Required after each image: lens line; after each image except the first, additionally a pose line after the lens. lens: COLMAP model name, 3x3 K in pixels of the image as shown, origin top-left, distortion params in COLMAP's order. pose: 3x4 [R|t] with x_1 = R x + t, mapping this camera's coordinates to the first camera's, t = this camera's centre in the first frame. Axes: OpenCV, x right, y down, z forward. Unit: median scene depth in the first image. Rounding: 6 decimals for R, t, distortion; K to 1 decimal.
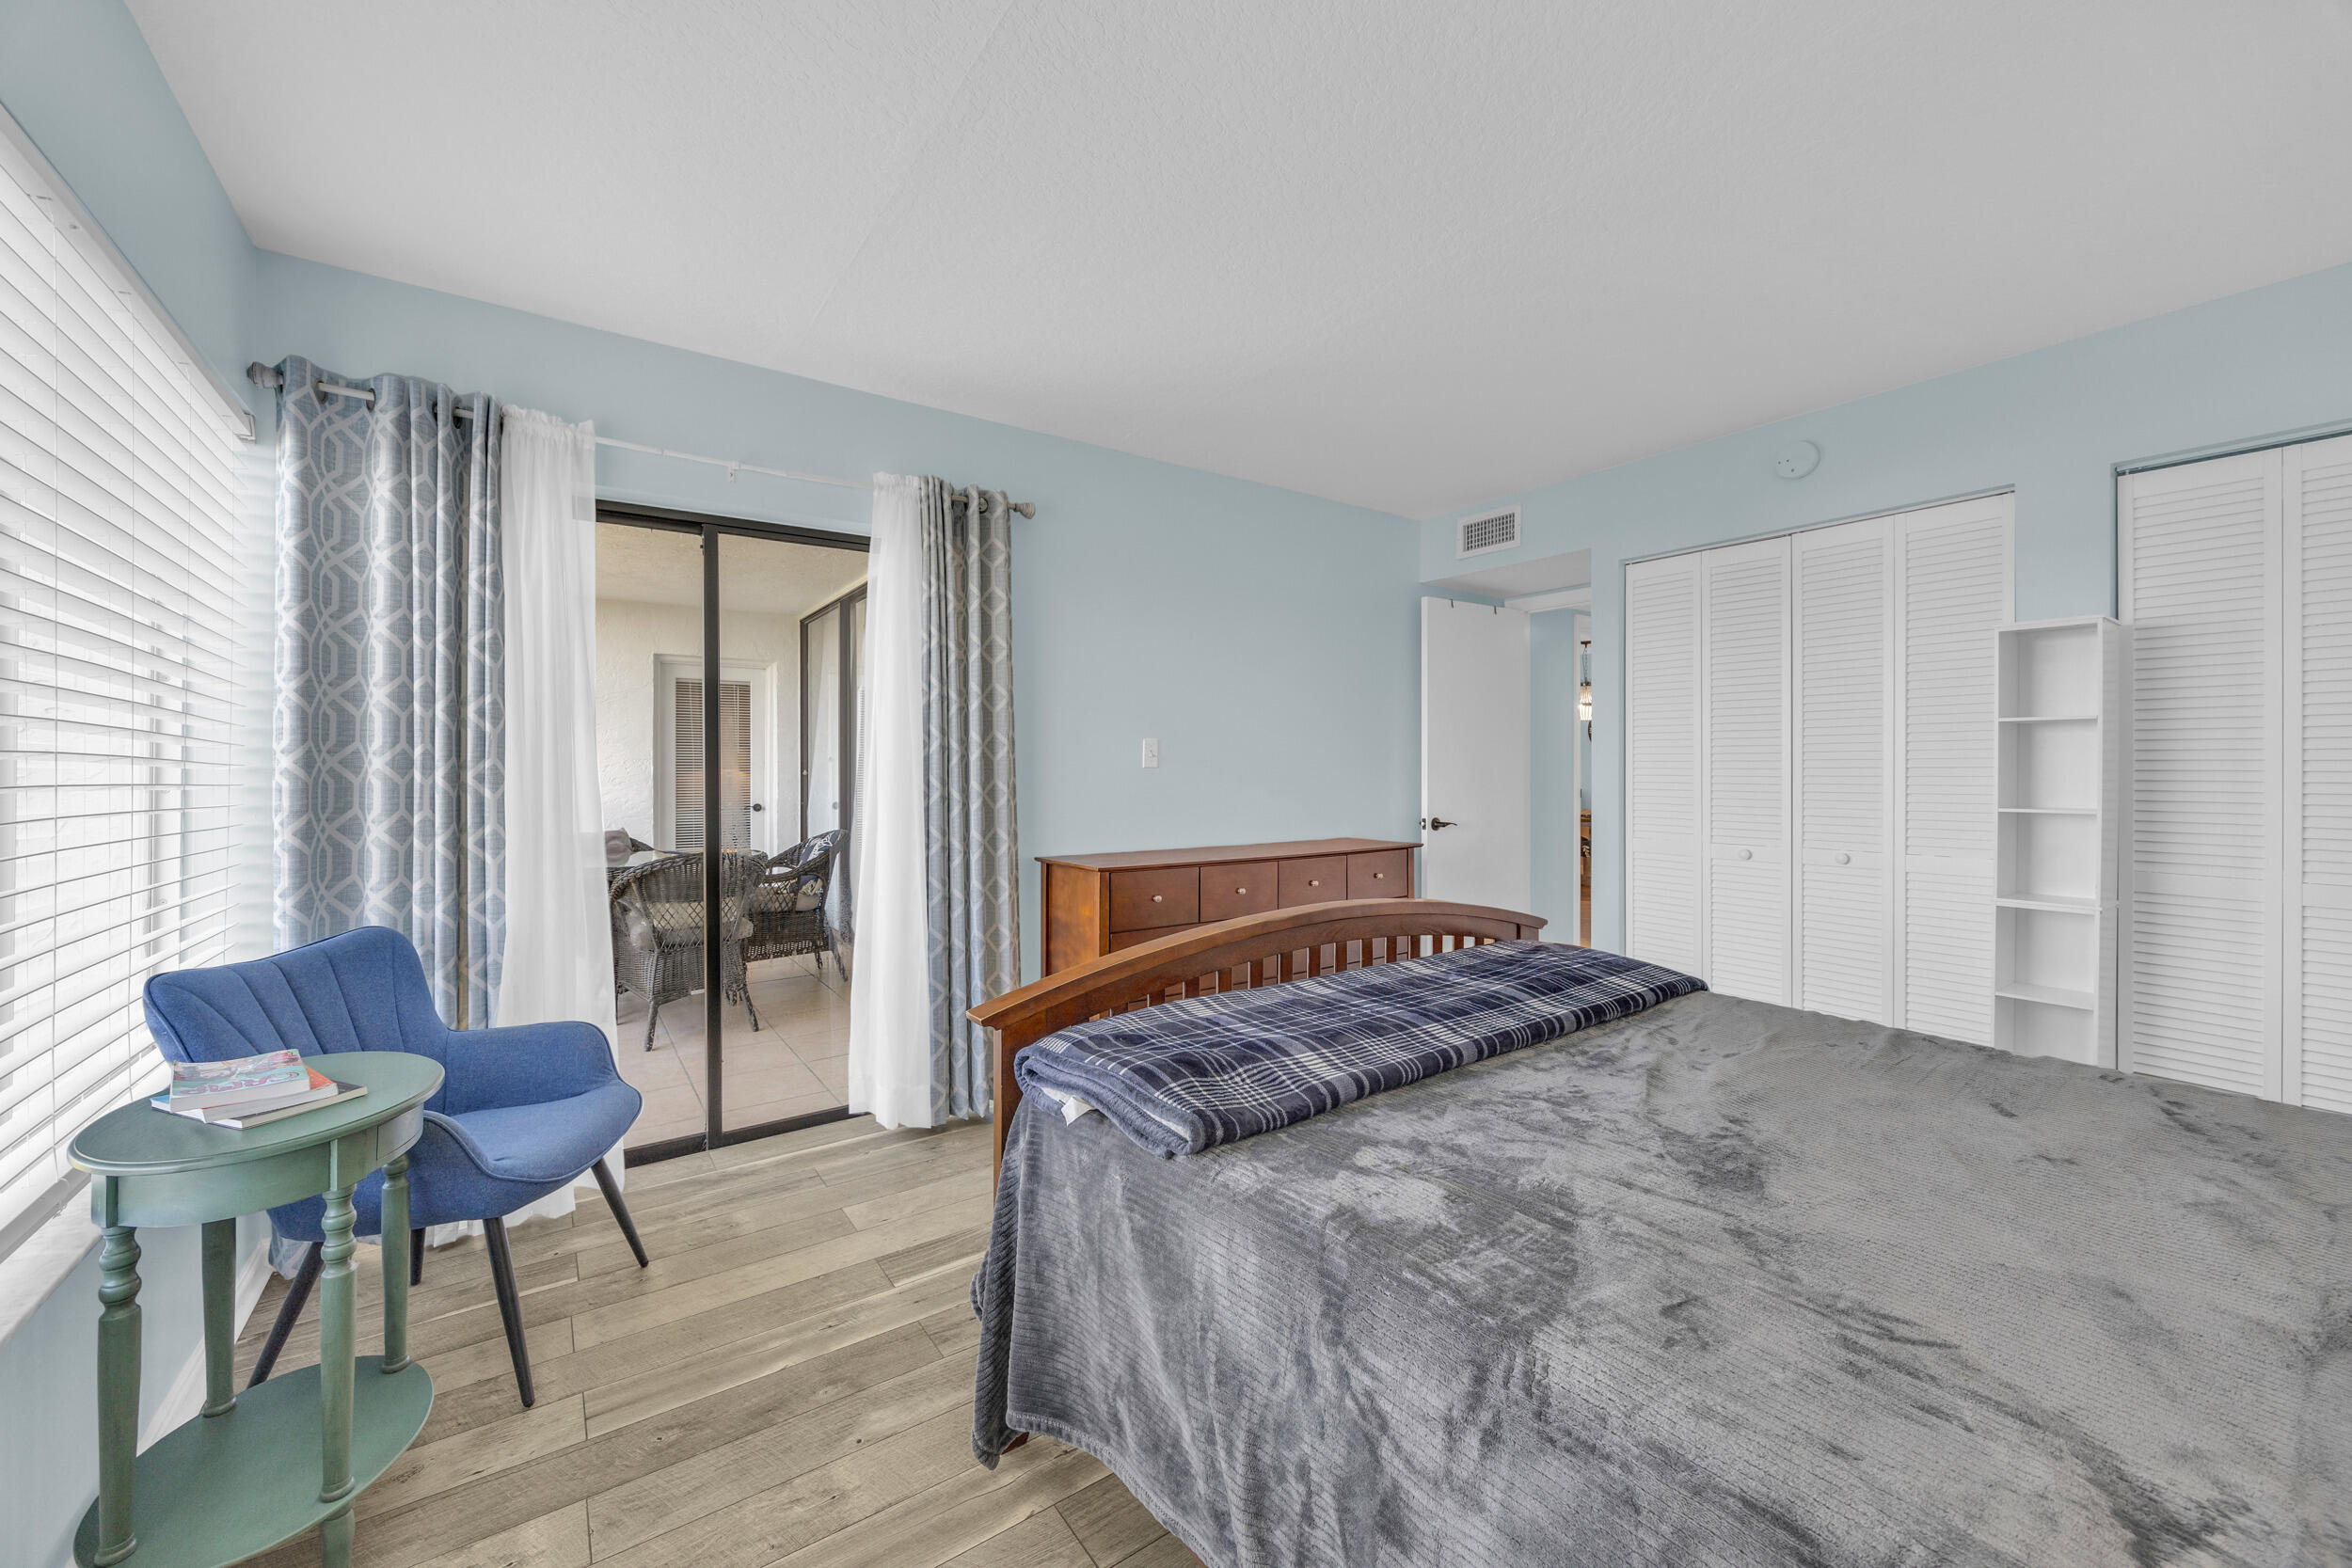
lens RADIAL K [[906.4, 0, 1170.2], [0, 906.4, 776.7], [0, 0, 1]] dist [-0.001827, 0.000057]
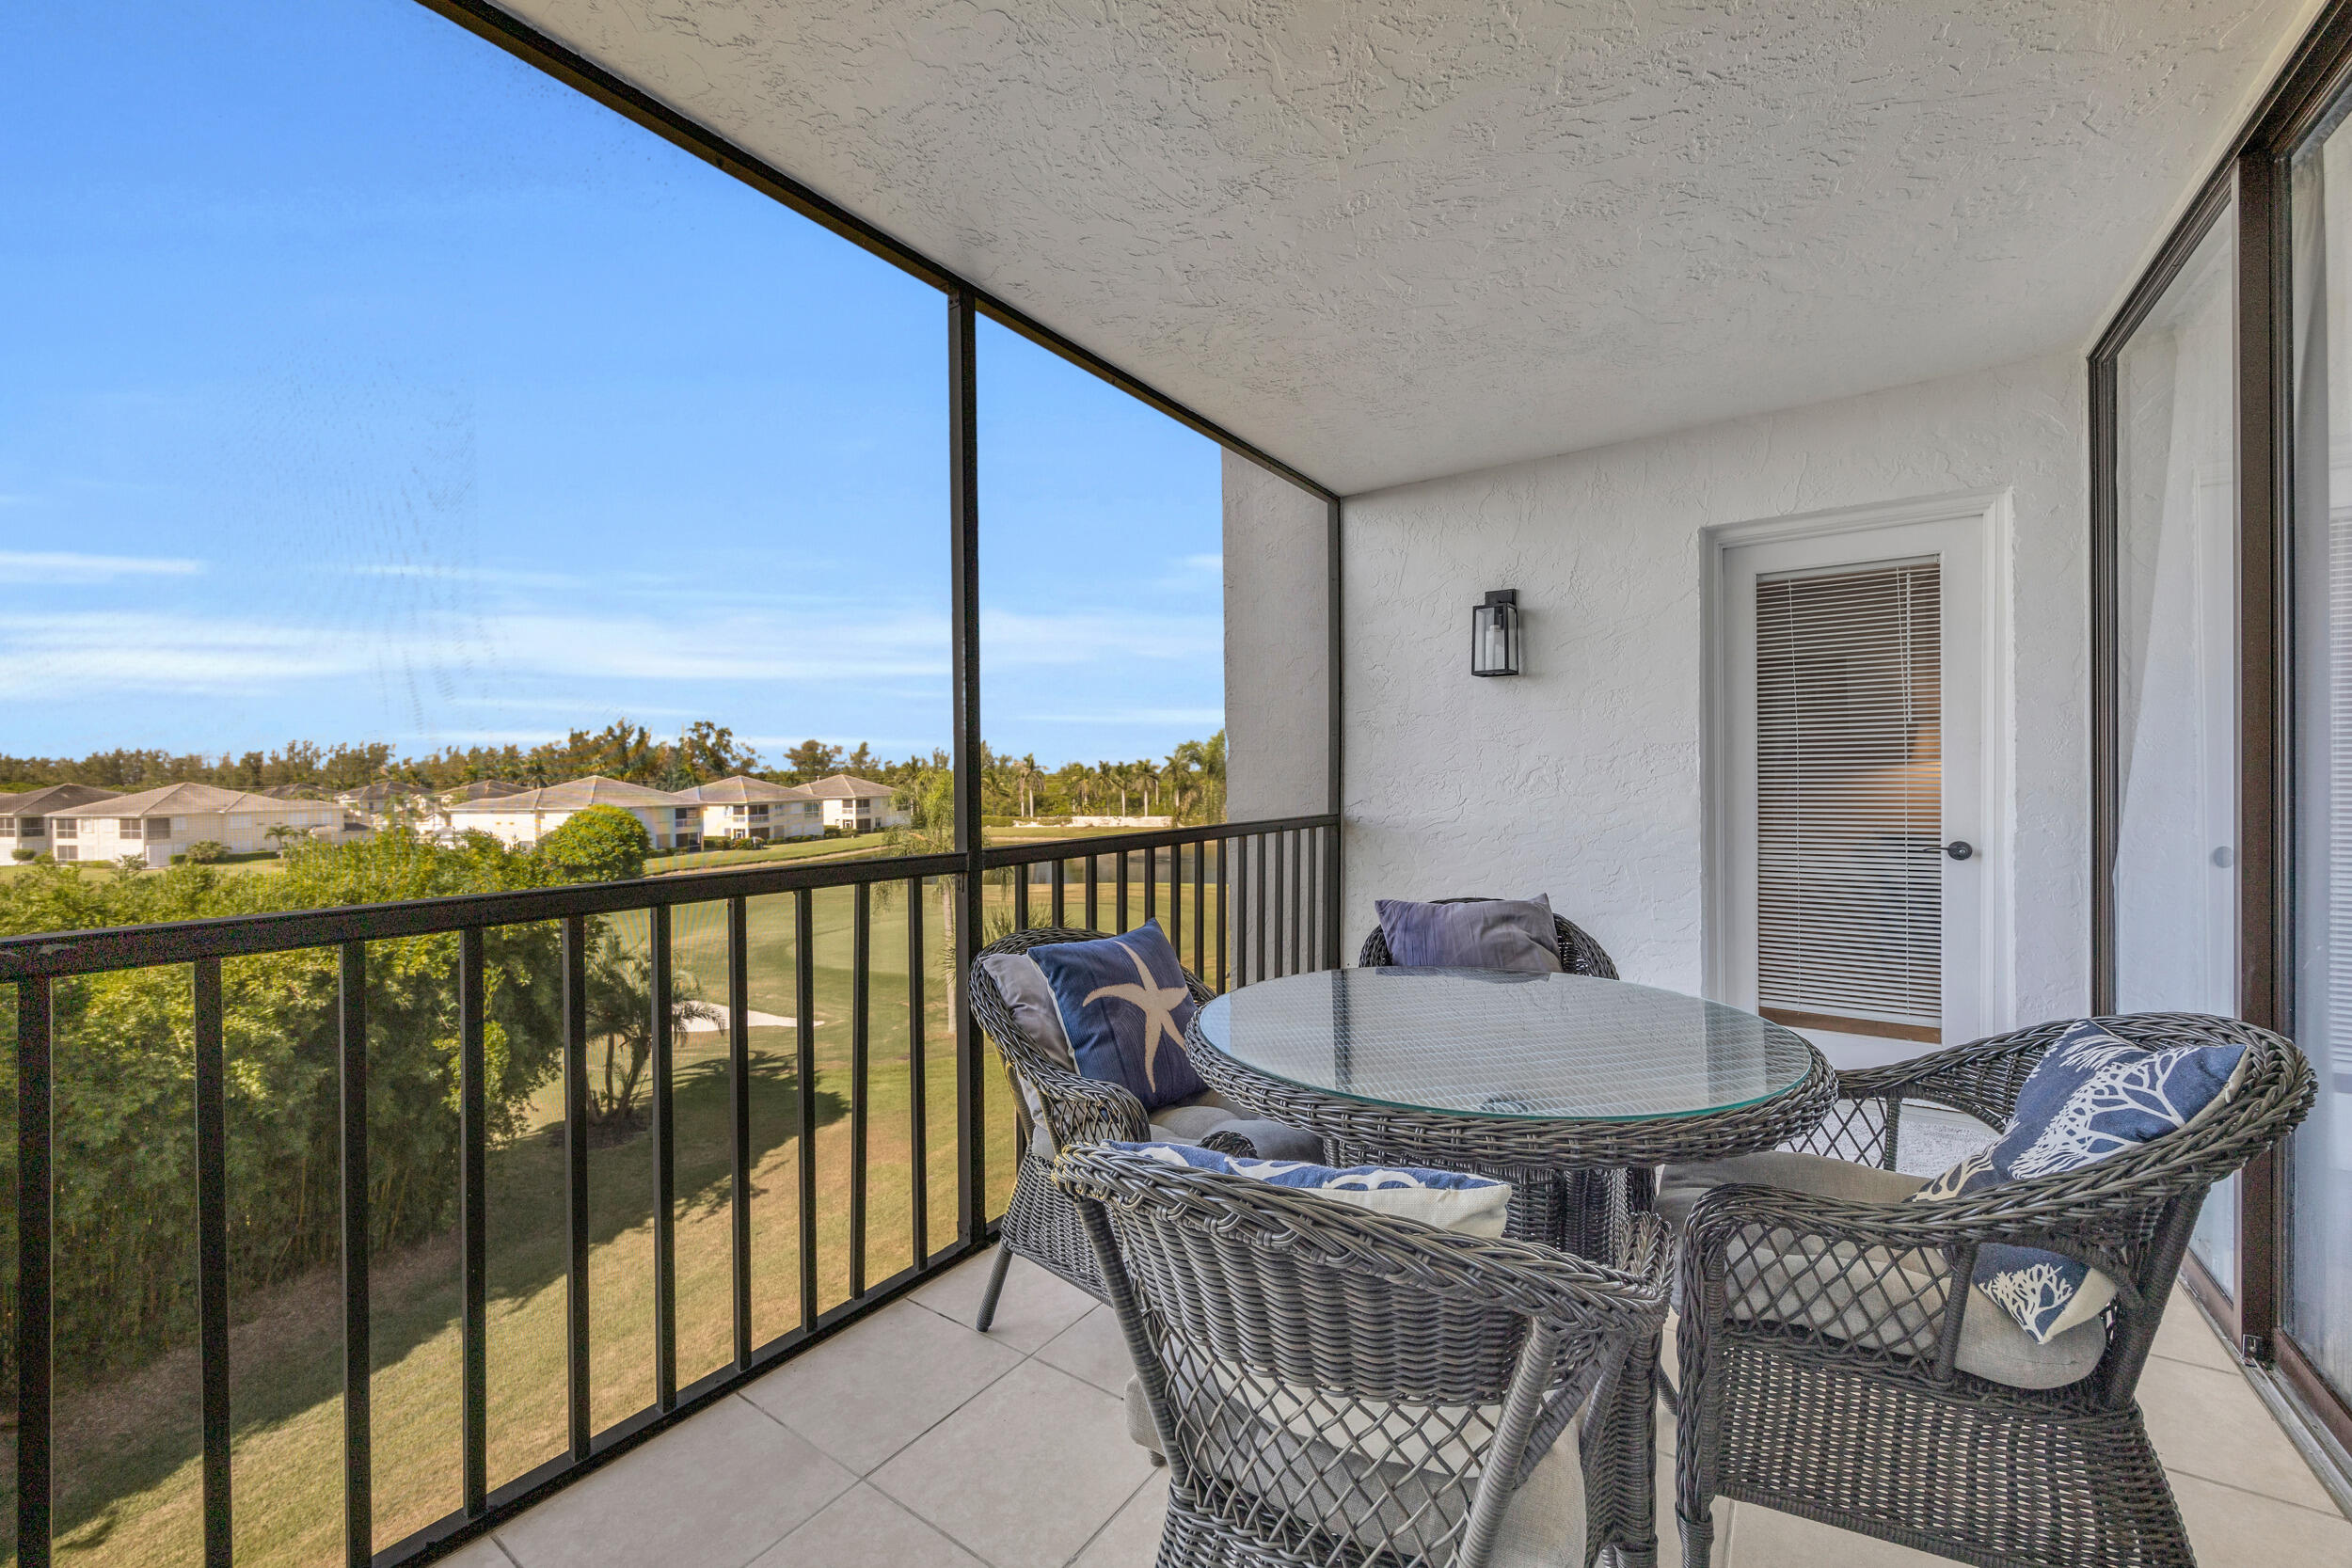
lens RADIAL K [[916.6, 0, 1176.0], [0, 916.6, 784.0], [0, 0, 1]] dist [-0.002537, -0.000225]
pose [[0.347205, 0.000811, -0.937789, -0.195014], [0.009221, 0.999948, 0.004278, -0.001864], [0.937744, -0.010133, 0.347180, 0.541678]]
